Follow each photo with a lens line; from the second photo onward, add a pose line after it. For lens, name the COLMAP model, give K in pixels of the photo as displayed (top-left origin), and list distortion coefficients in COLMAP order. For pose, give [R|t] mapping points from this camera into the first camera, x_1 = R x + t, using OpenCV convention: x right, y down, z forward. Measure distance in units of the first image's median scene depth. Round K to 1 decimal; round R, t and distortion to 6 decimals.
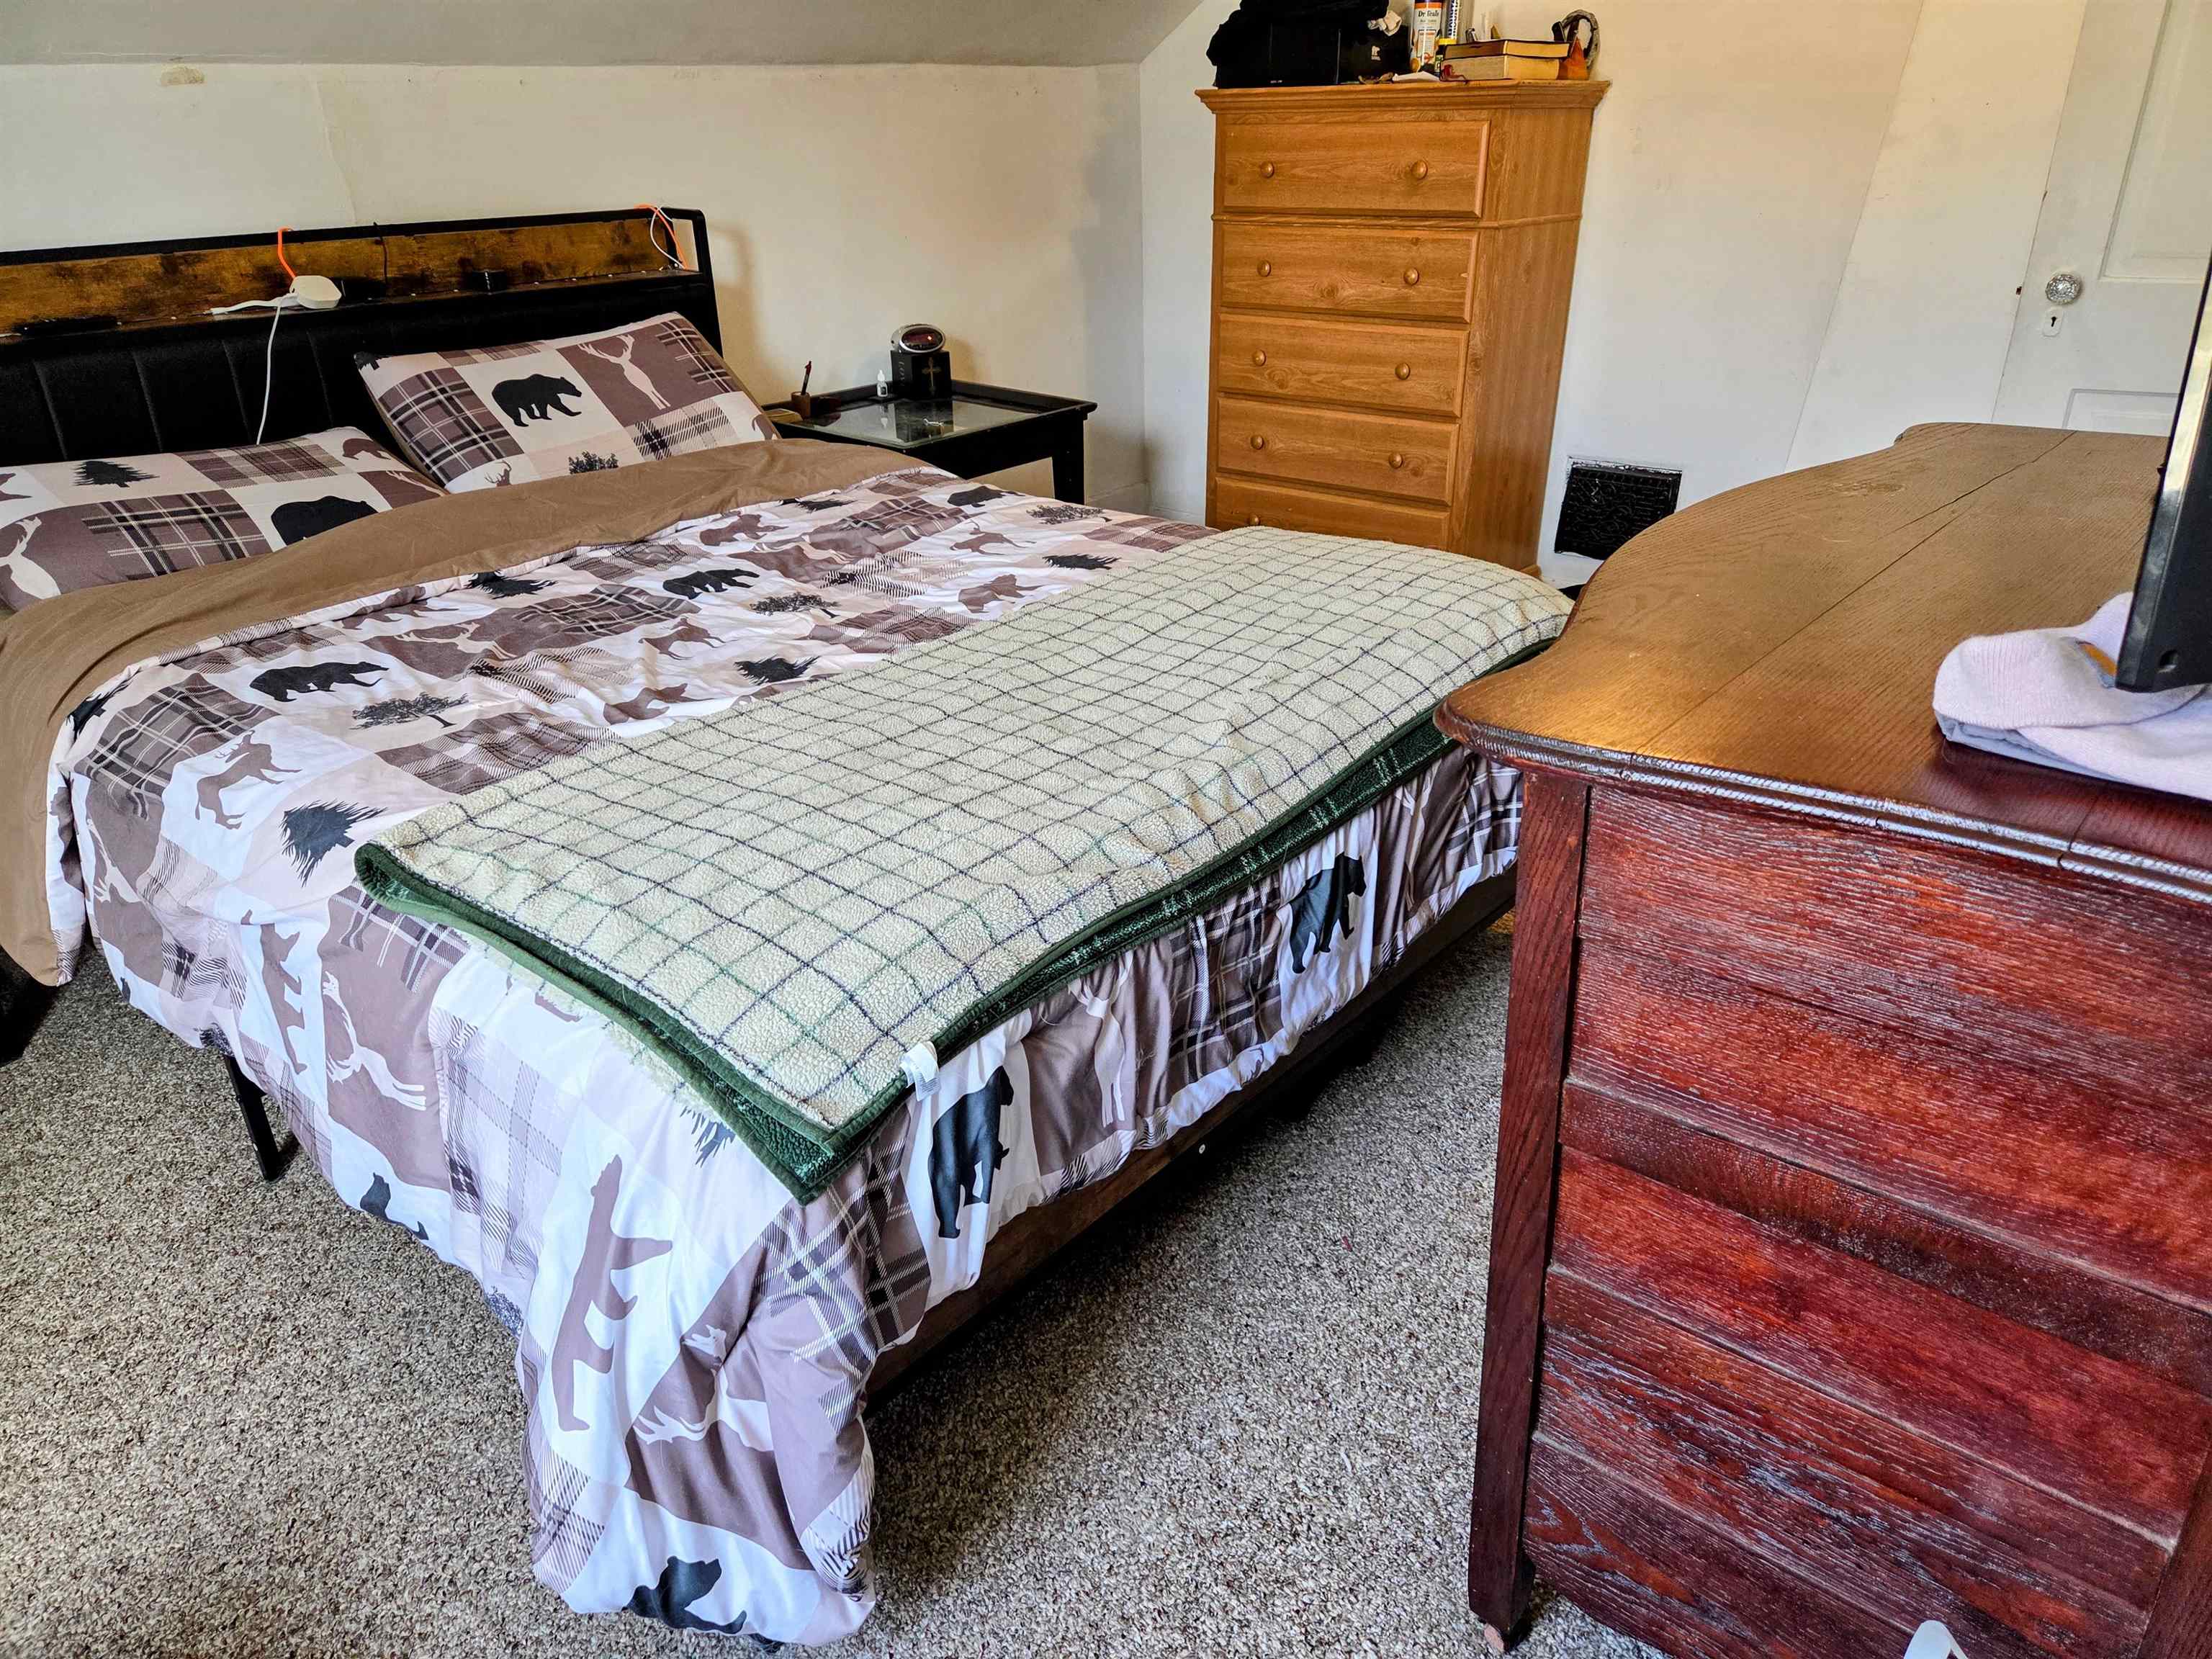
lens RADIAL K [[1477.9, 0, 1099.3], [0, 1477.9, 822.1], [0, 0, 1]] dist [0.081866, -0.063984]
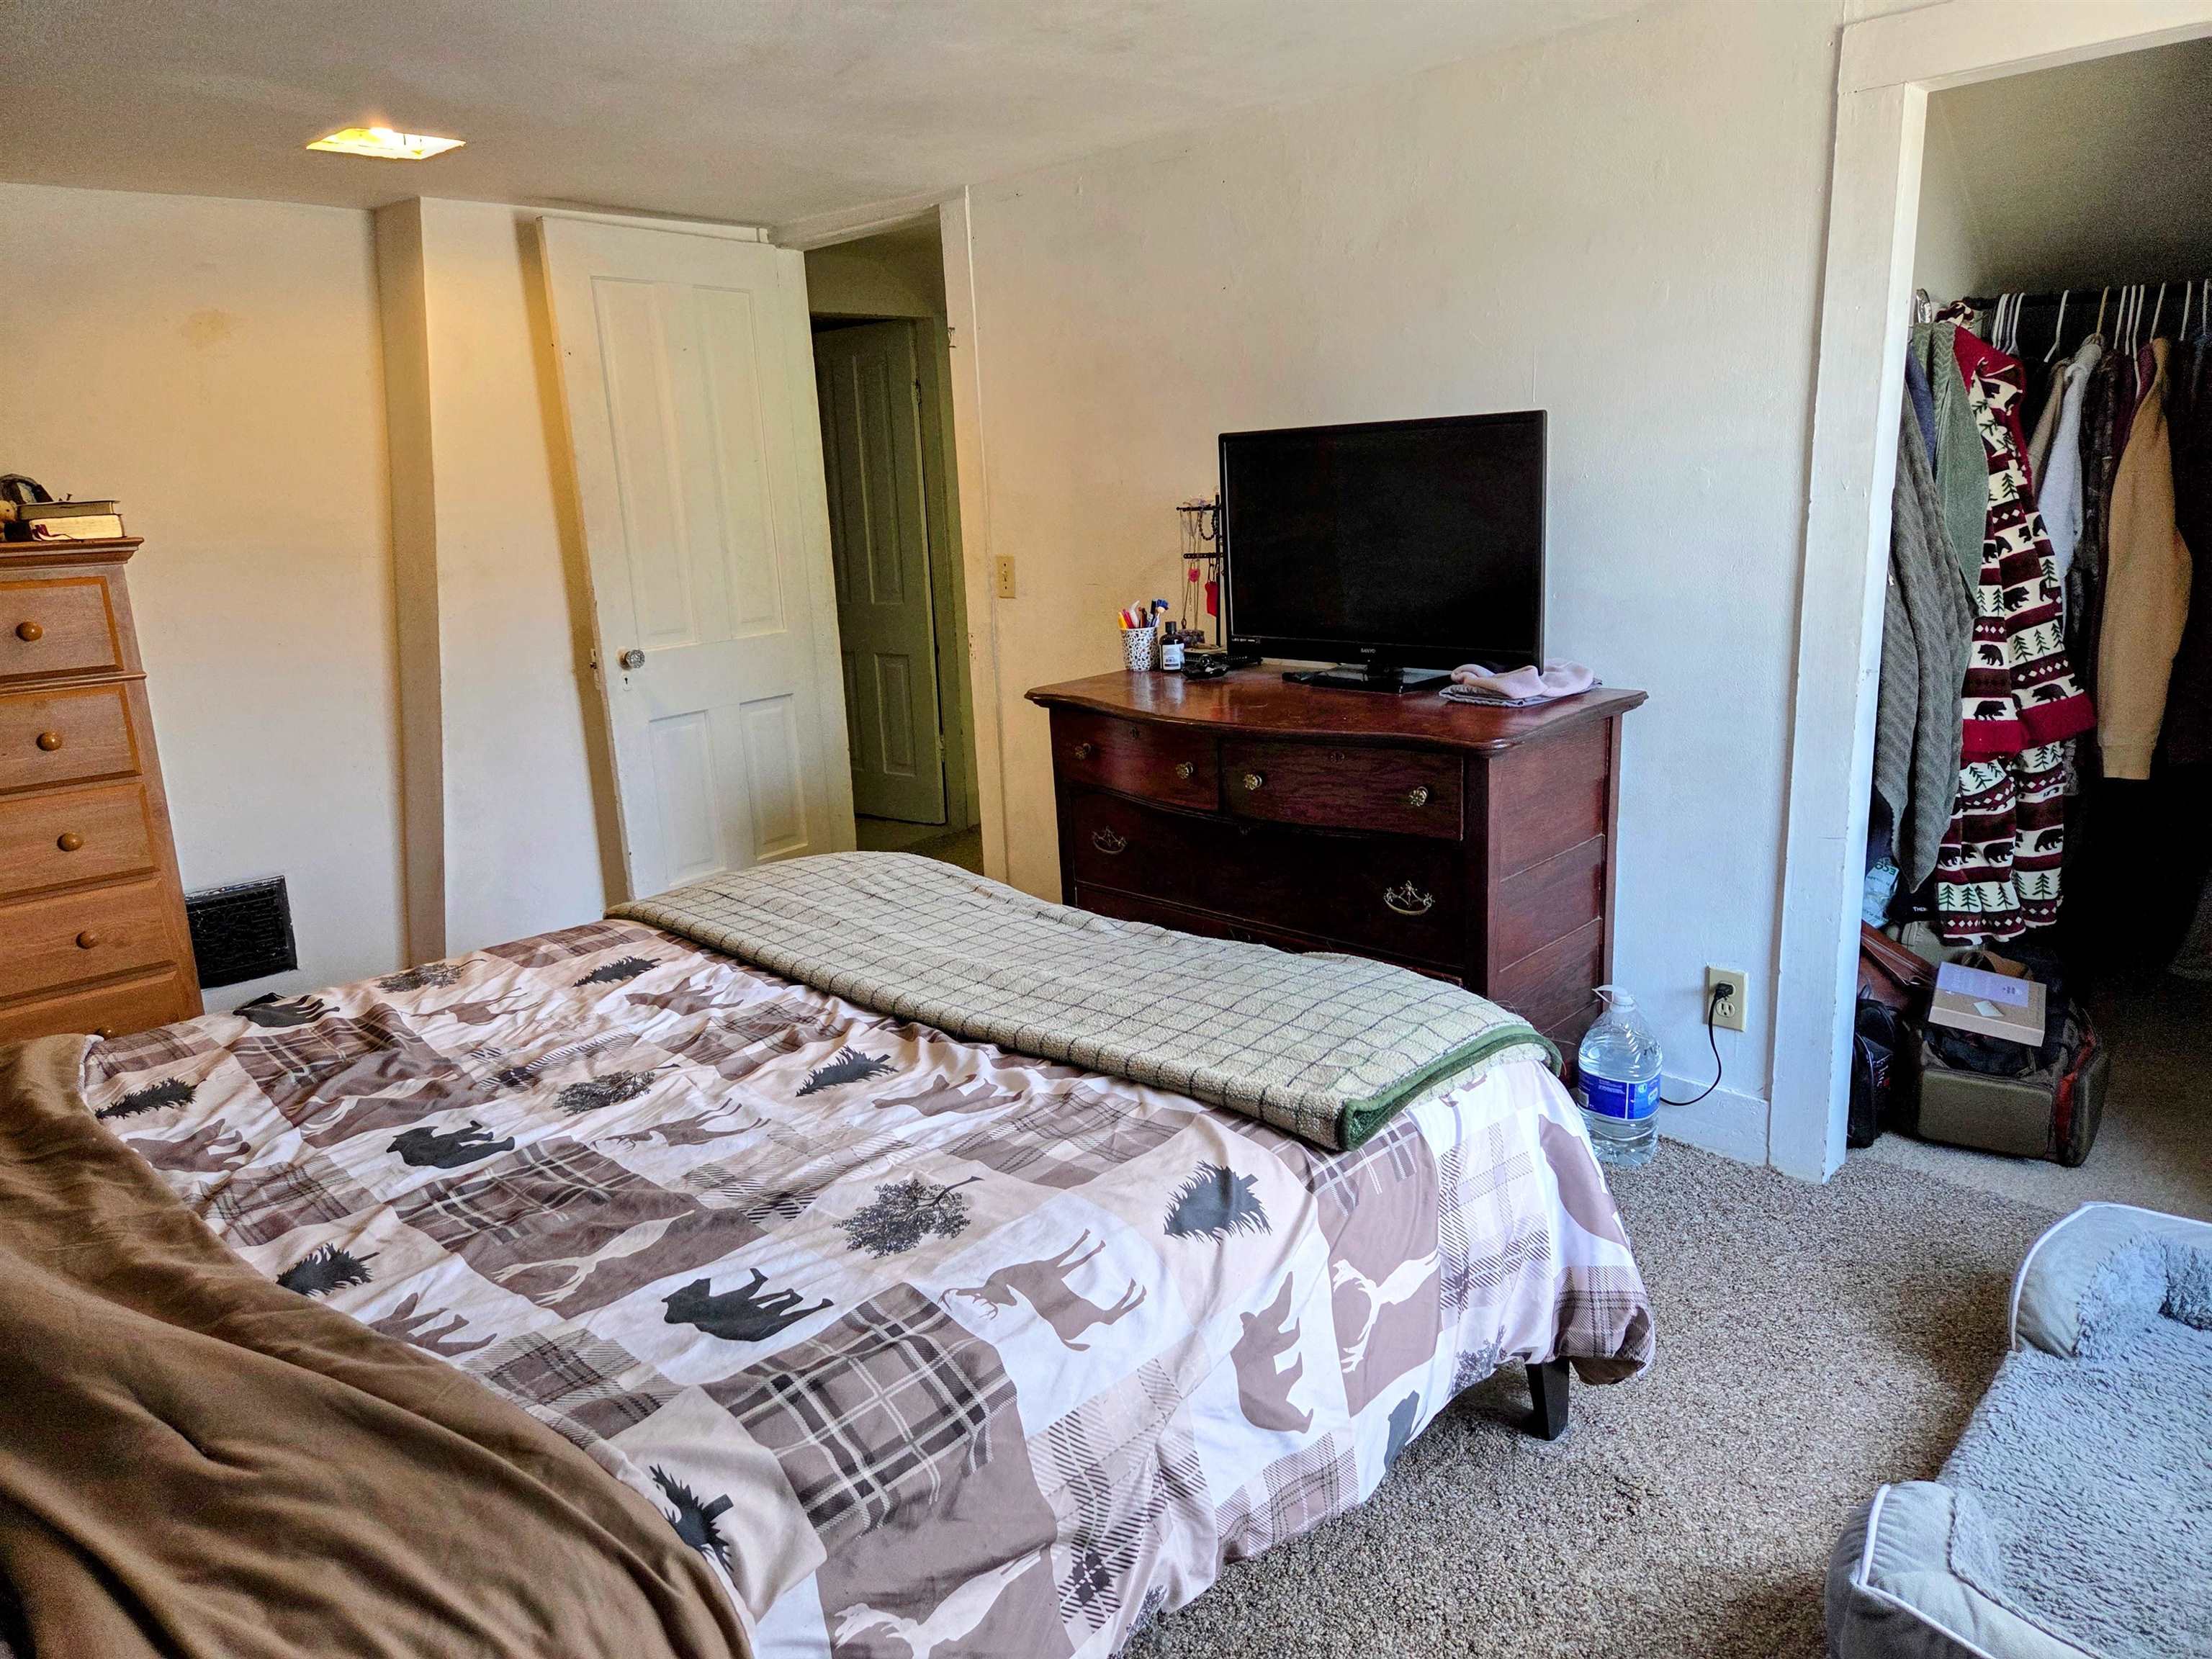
lens RADIAL K [[1477.9, 0, 1099.3], [0, 1477.9, 822.1], [0, 0, 1]] dist [0.081866, -0.063984]
pose [[0.053179, -0.203091, 0.977715, -0.969019], [0.460440, 0.873794, 0.156461, -0.275319], [-0.886097, 0.441858, 0.139979, 0.541453]]
